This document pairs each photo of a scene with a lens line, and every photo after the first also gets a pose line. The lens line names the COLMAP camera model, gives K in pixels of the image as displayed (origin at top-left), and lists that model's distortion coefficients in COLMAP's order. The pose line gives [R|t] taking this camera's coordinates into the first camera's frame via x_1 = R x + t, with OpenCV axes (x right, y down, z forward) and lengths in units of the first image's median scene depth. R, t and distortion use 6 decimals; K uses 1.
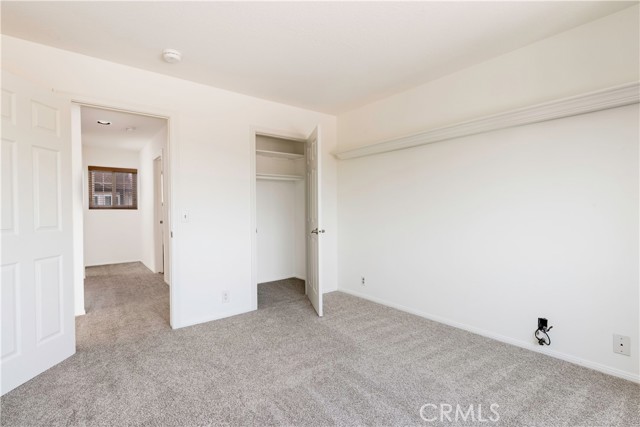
lens RADIAL K [[299.6, 0, 318.1], [0, 299.6, 212.1], [0, 0, 1]] dist [-0.003738, -0.000009]
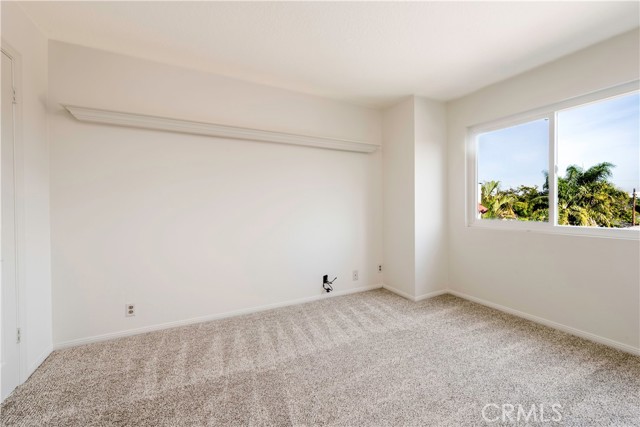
lens RADIAL K [[257.6, 0, 323.0], [0, 257.6, 209.4], [0, 0, 1]] dist [-0.000059, -0.000017]
pose [[0.190668, -0.000449, 0.981655, -0.541837], [0.017454, 0.999843, -0.002933, 0.017366], [-0.981499, 0.017694, 0.190646, 0.728346]]
